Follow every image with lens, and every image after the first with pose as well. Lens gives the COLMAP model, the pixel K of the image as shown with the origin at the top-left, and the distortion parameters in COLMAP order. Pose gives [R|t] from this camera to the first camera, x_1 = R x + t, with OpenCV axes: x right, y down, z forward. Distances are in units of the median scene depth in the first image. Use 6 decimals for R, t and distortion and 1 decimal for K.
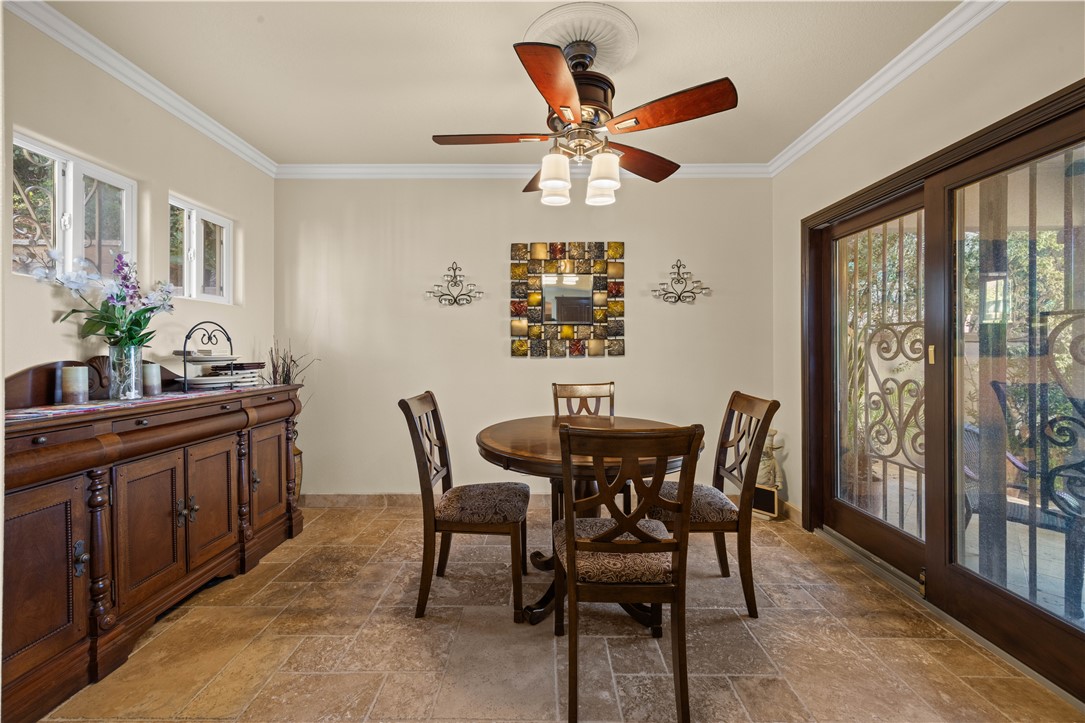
lens RADIAL K [[412.5, 0, 542.3], [0, 412.5, 351.8], [0, 0, 1]] dist [-0.007884, -0.000026]
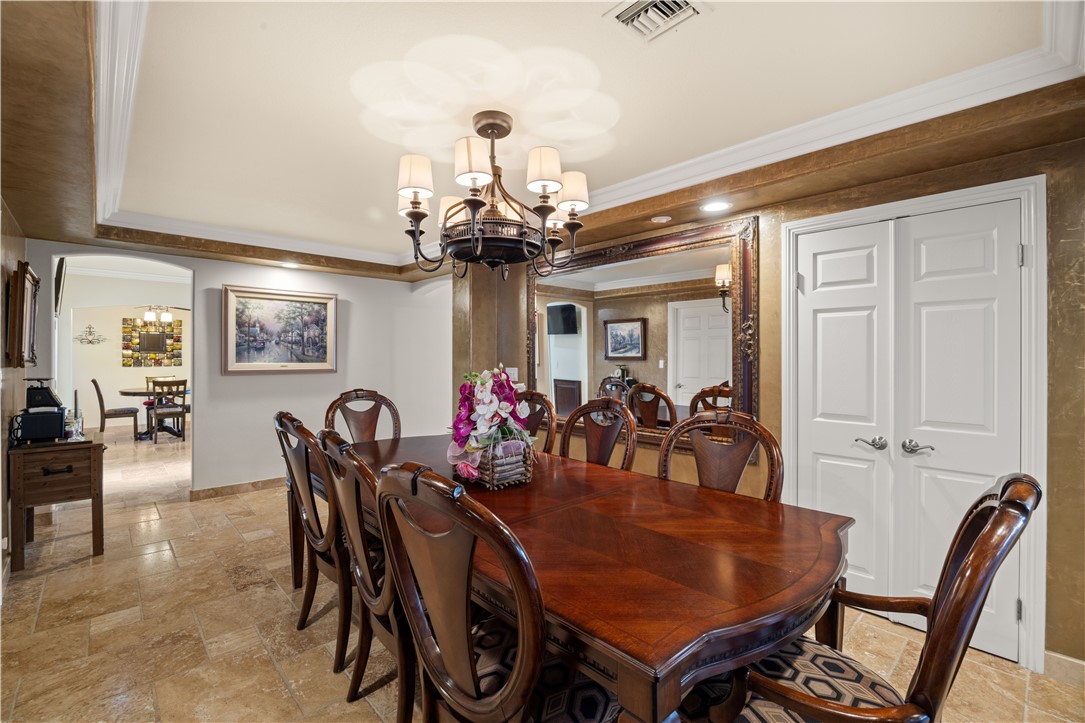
lens RADIAL K [[484.6, 0, 542.5], [0, 484.6, 361.5], [0, 0, 1]] dist [-0.003856, -0.000755]
pose [[0.731058, 0.003297, 0.682308, -0.204125], [-0.001093, 0.999993, -0.003660, -0.008921], [-0.682315, 0.001930, 0.731056, -2.665799]]
